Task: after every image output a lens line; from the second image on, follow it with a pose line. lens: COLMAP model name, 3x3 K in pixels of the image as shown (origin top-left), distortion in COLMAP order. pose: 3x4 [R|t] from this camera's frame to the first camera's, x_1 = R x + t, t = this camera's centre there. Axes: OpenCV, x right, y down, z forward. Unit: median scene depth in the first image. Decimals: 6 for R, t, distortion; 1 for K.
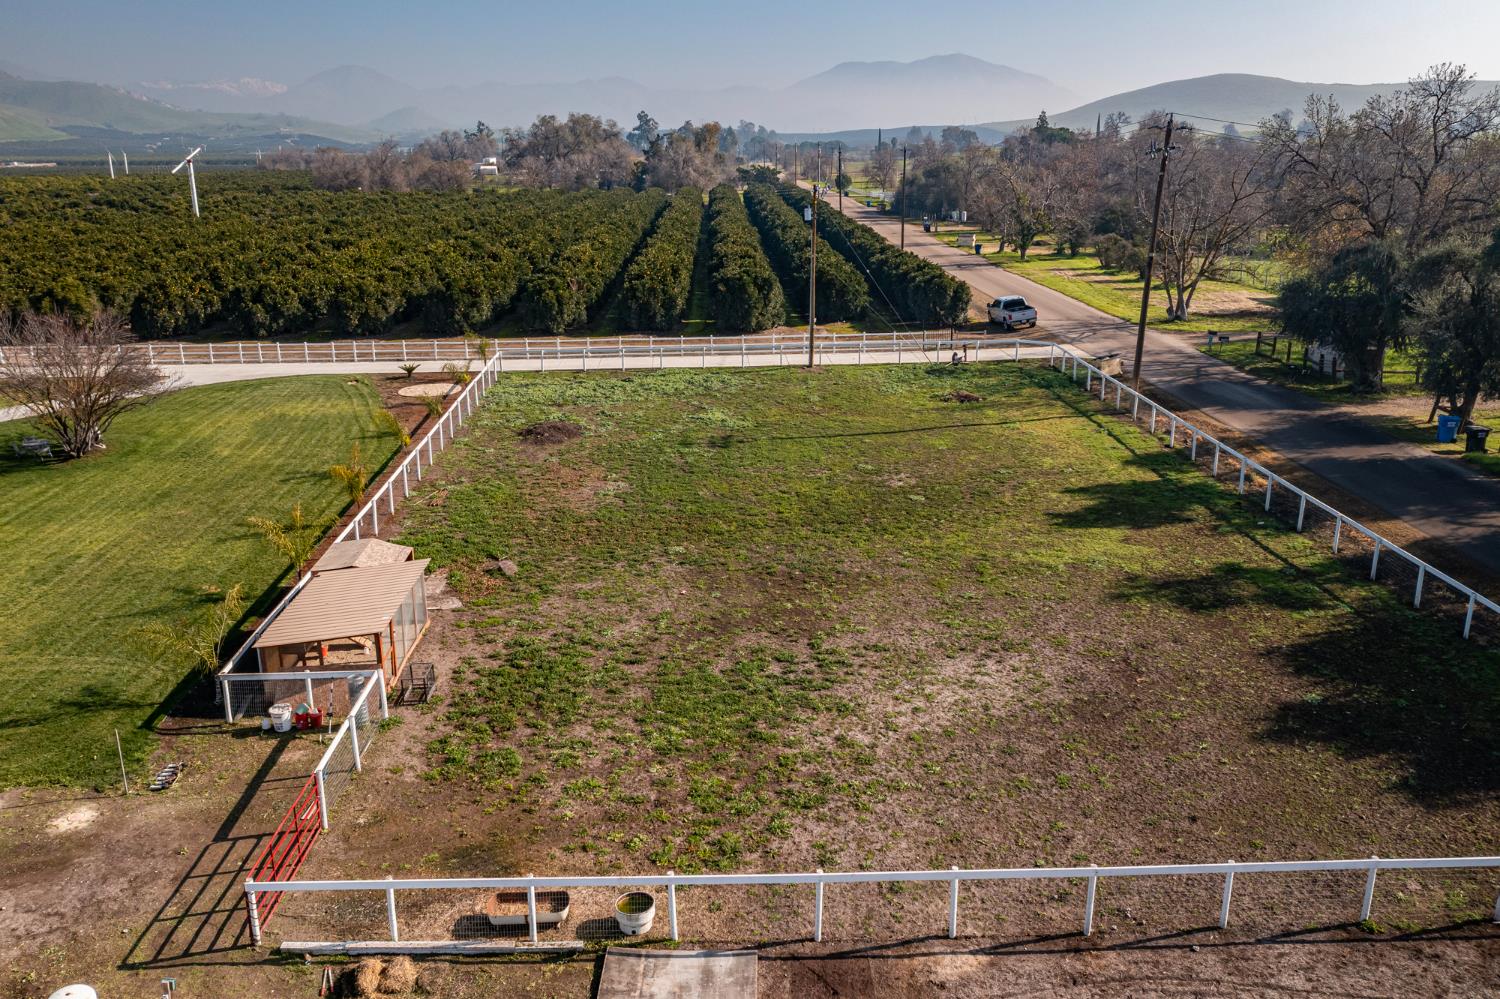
lens RADIAL K [[1181.0, 0, 748.6], [0, 1181.0, 492.7], [0, 0, 1]] dist [-0.013922, -0.004317]
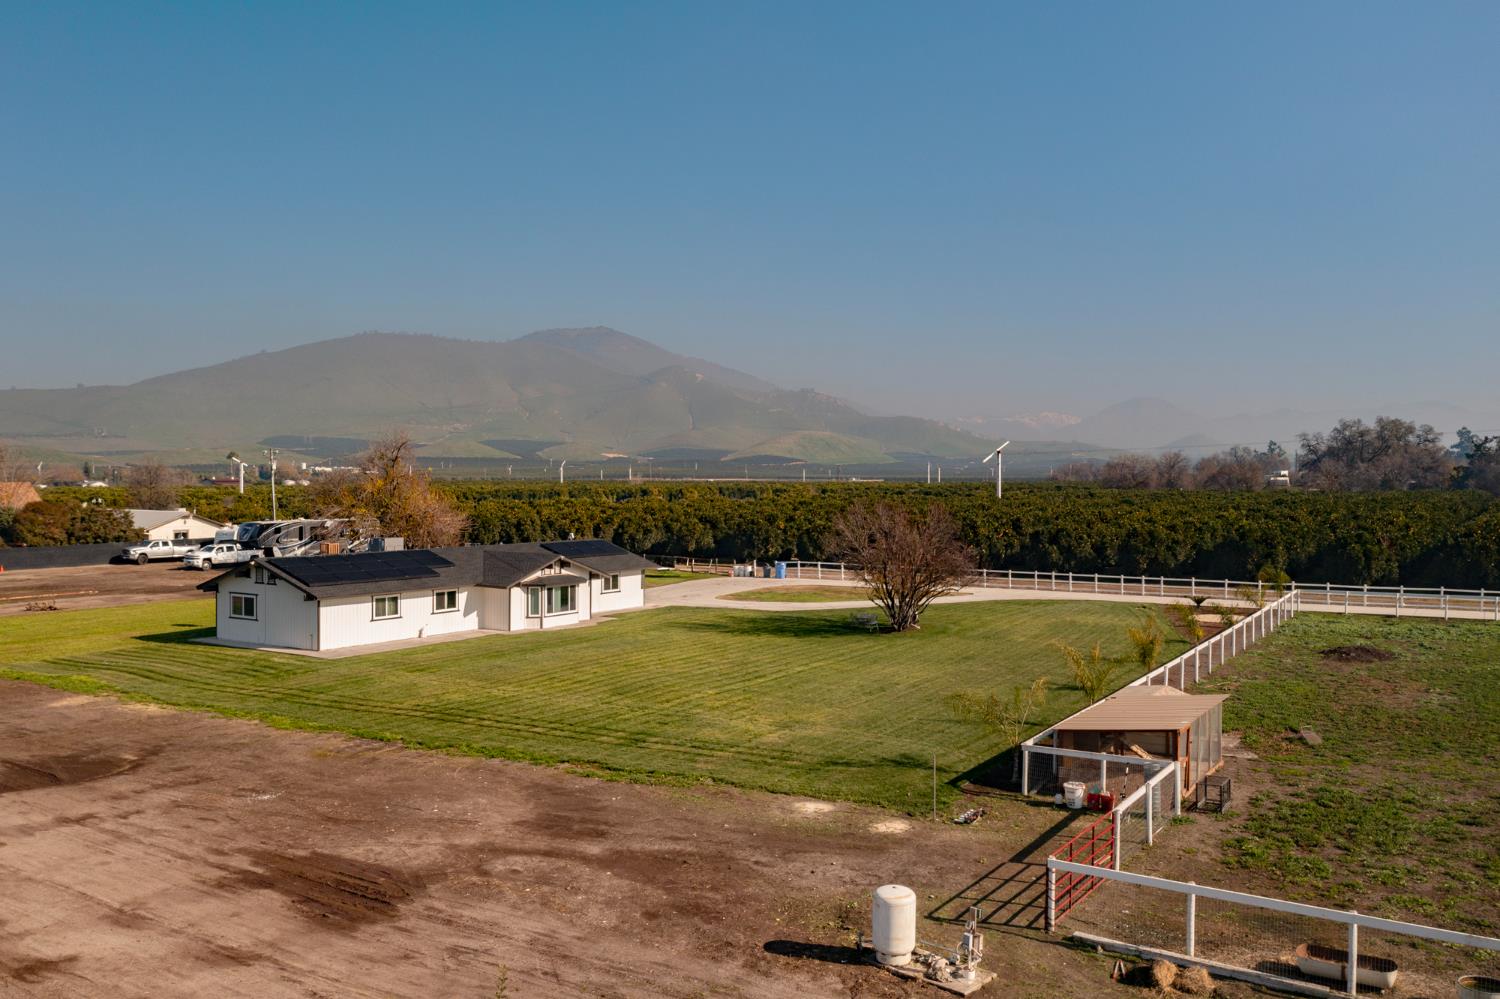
lens RADIAL K [[1189.3, 0, 750.0], [0, 1189.3, 499.5], [0, 0, 1]] dist [-0.013437, -0.005342]
pose [[0.809767, 0.014192, -0.586581, -0.020654], [-0.166499, 0.964171, -0.206523, 0.170165], [0.562633, 0.264901, 0.783117, -0.025944]]
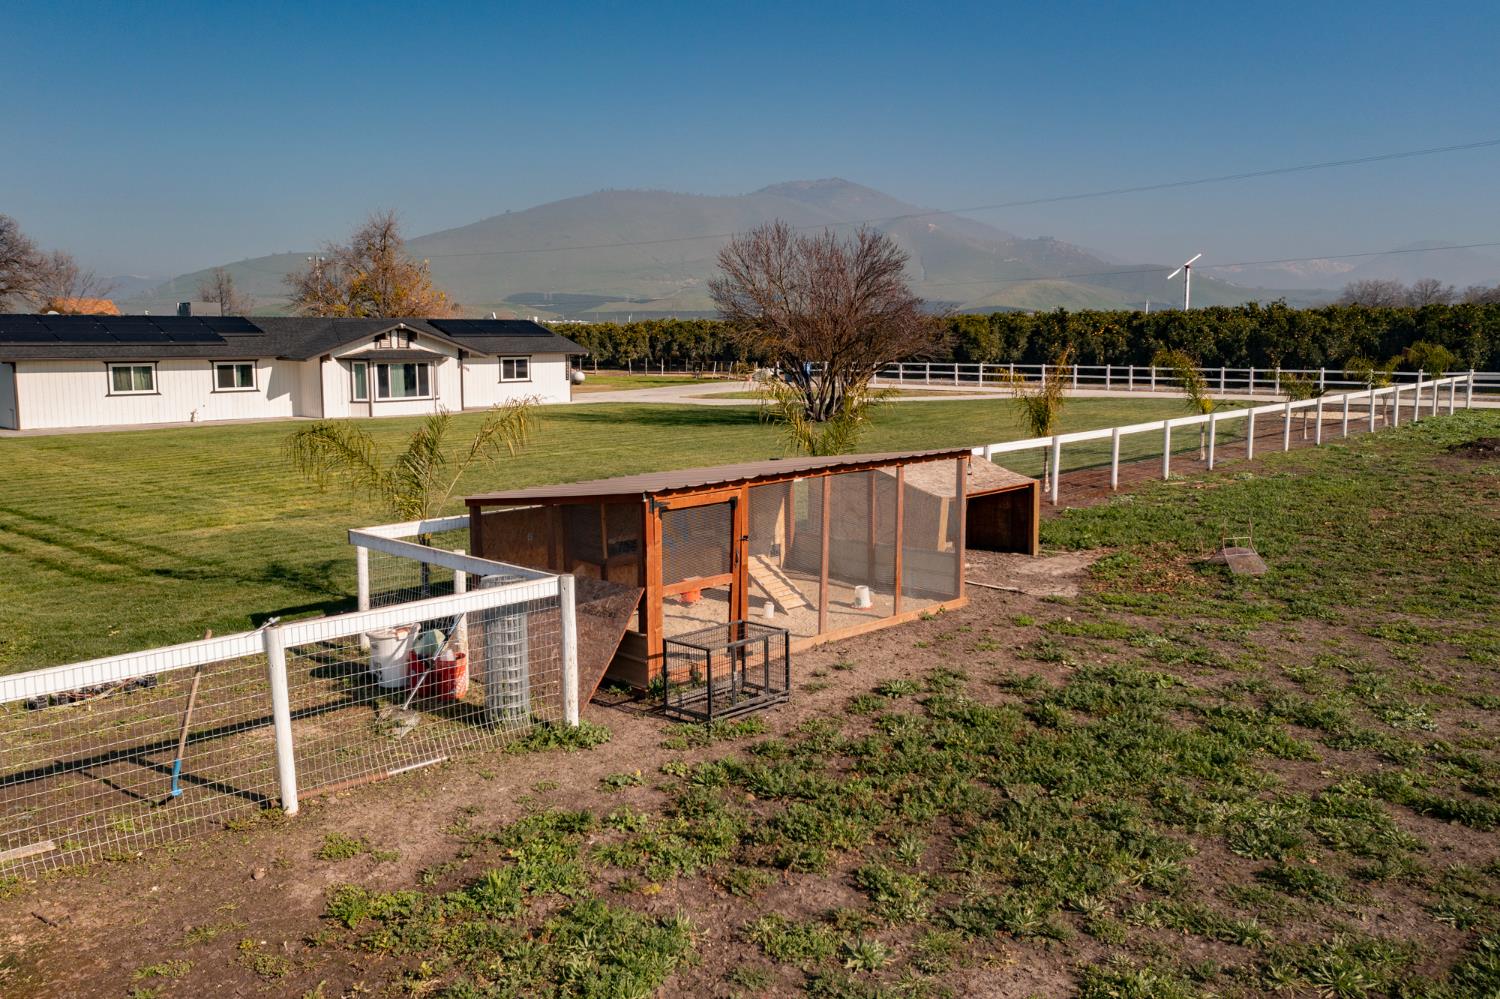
lens RADIAL K [[1181.0, 0, 748.6], [0, 1181.0, 492.7], [0, 0, 1]] dist [-0.013922, -0.004317]
pose [[0.678156, 0.097590, -0.728410, -0.022011], [-0.201978, 0.977727, -0.057051, 0.113692], [0.706618, 0.185812, 0.682763, 0.668093]]
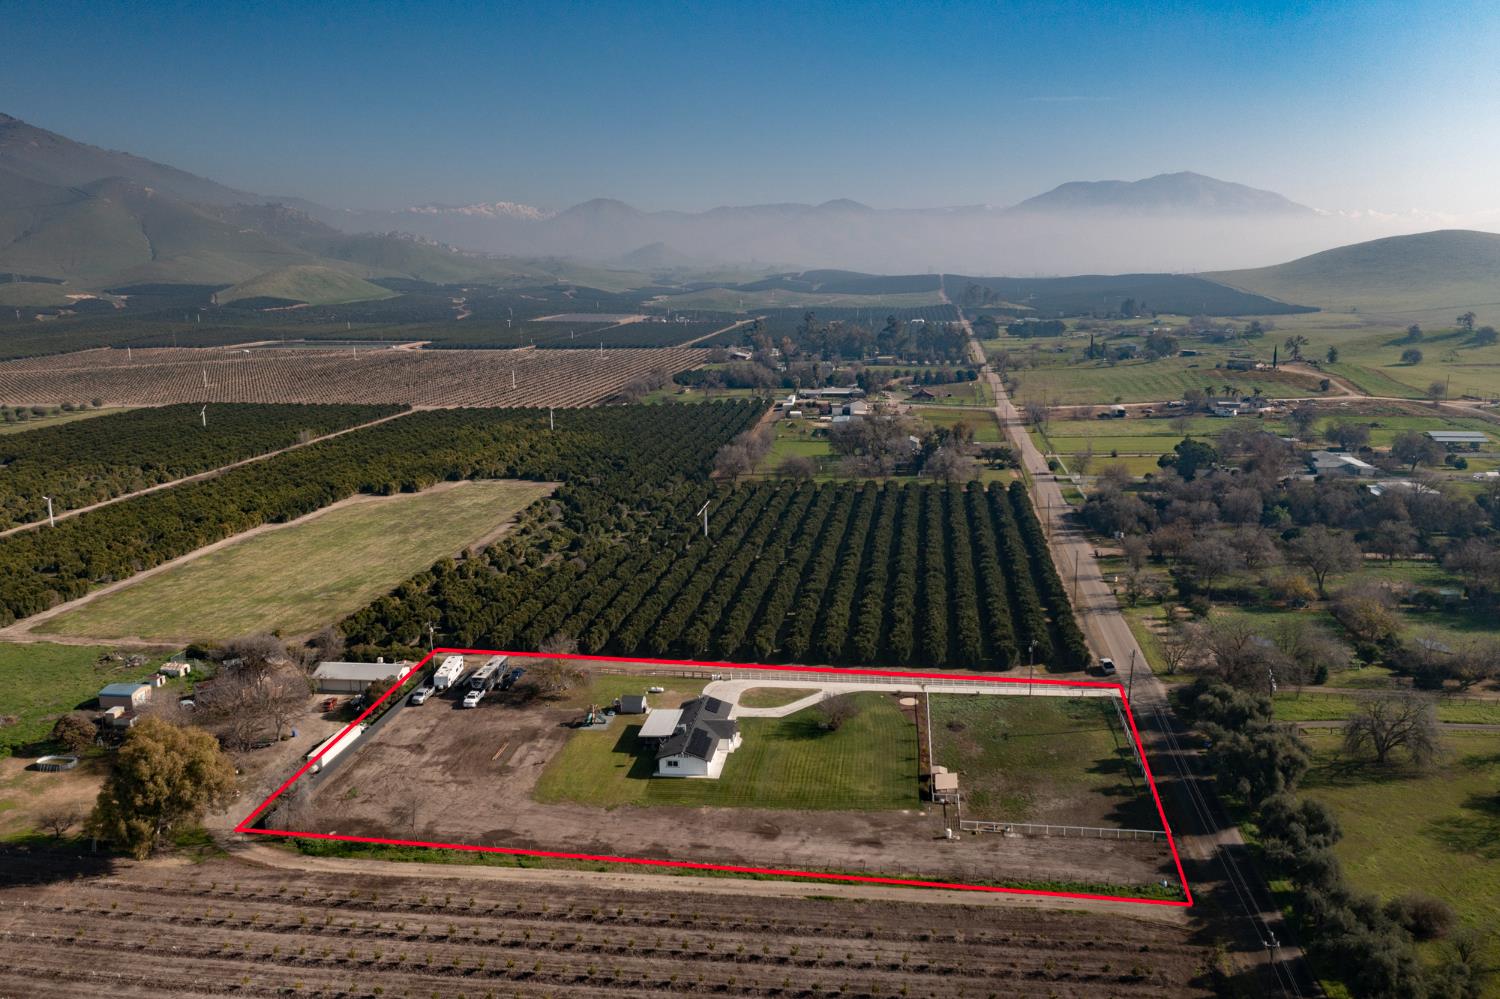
lens RADIAL K [[1181.0, 0, 748.6], [0, 1181.0, 492.7], [0, 0, 1]] dist [-0.013922, -0.004317]
pose [[0.983416, 0.025569, -0.179551, -0.272117], [-0.041726, 0.995352, -0.086797, -0.711795], [0.176497, 0.092849, 0.979912, -4.558912]]
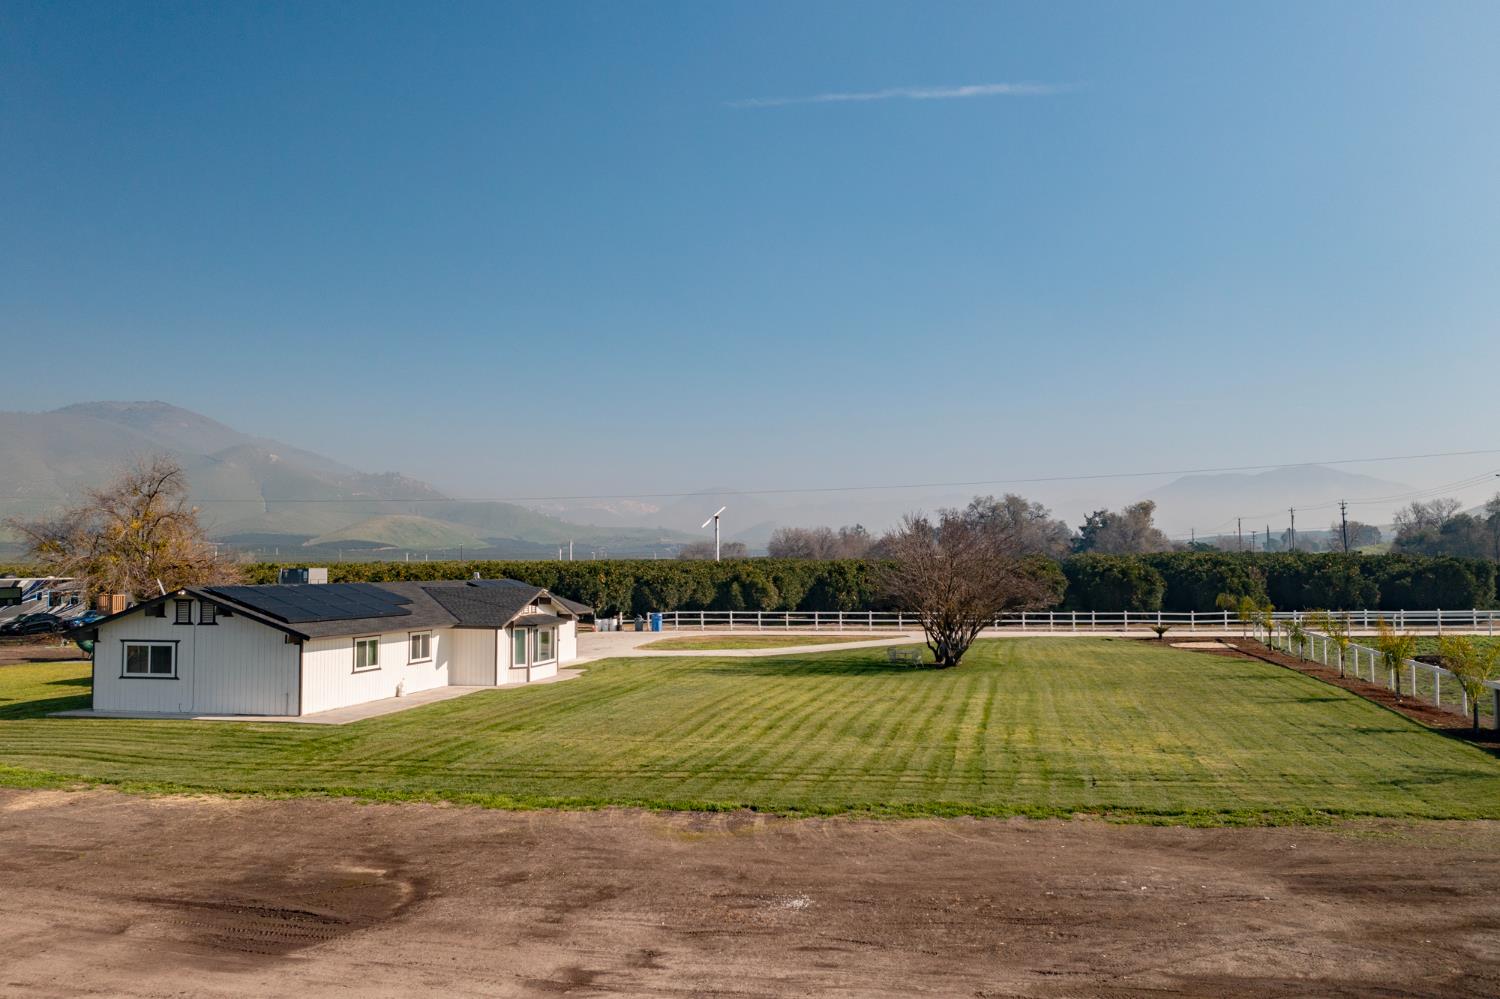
lens RADIAL K [[1181.0, 0, 748.6], [0, 1181.0, 492.7], [0, 0, 1]] dist [-0.013922, -0.004317]
pose [[0.961115, -0.020446, -0.275390, -0.715756], [-0.072817, 0.943196, -0.324160, 0.262544], [0.266374, 0.331608, 0.905031, 0.000585]]
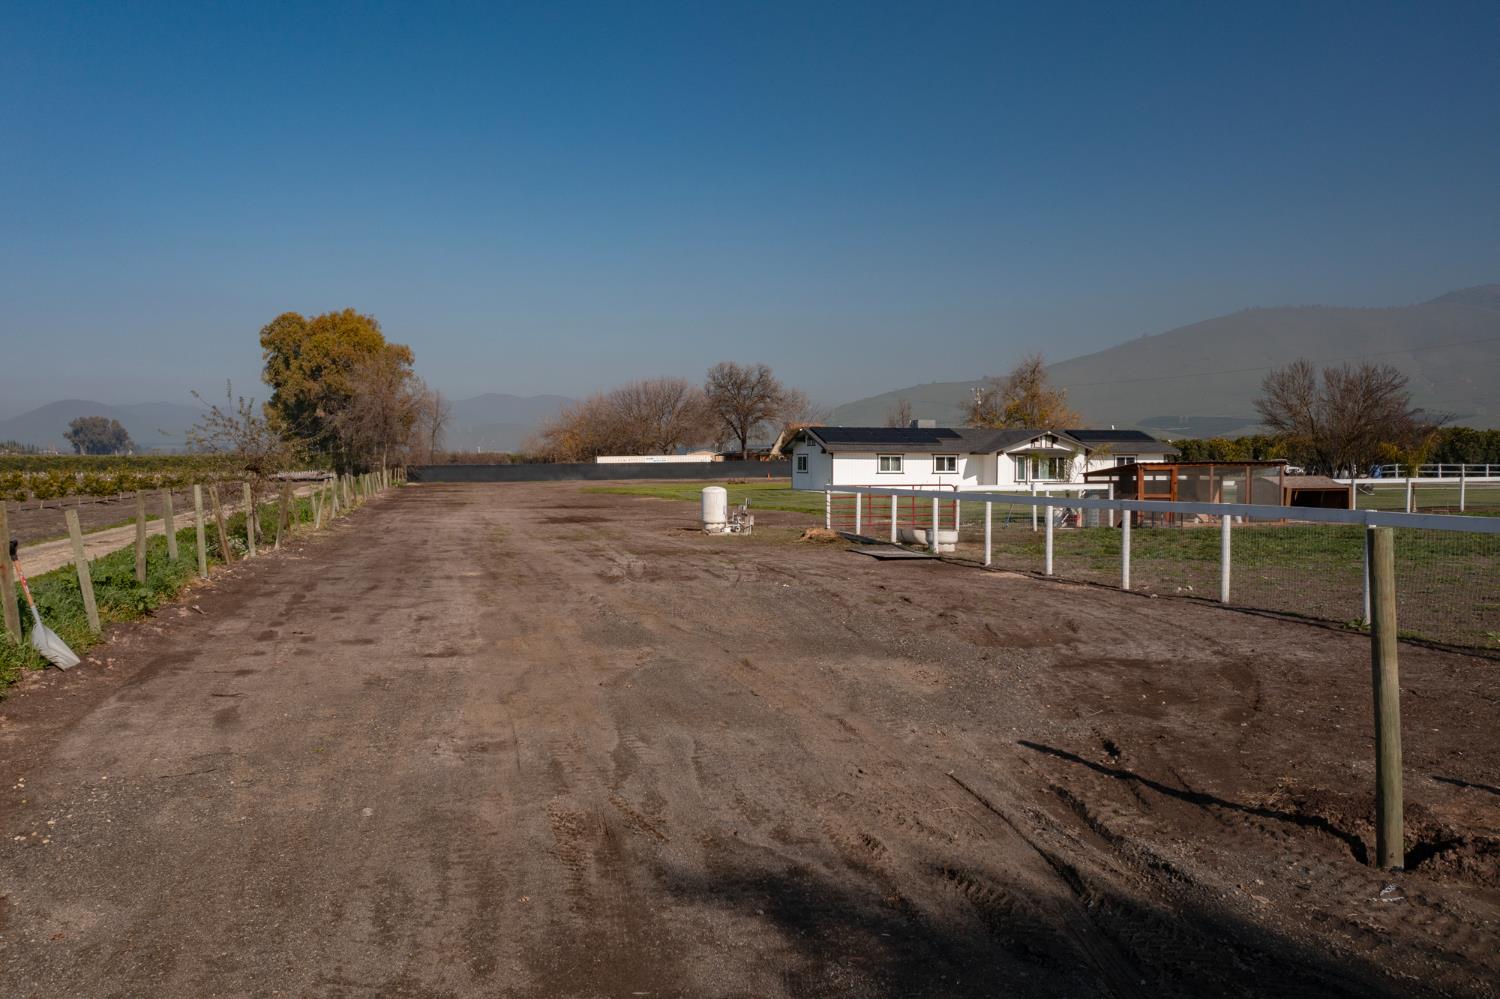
lens RADIAL K [[1181.0, 0, 748.6], [0, 1181.0, 492.7], [0, 0, 1]] dist [-0.013922, -0.004317]
pose [[0.223291, 0.028589, -0.974333, 0.648020], [-0.269325, 0.962467, -0.033481, 0.250175], [0.936806, 0.269889, 0.222610, 0.327963]]
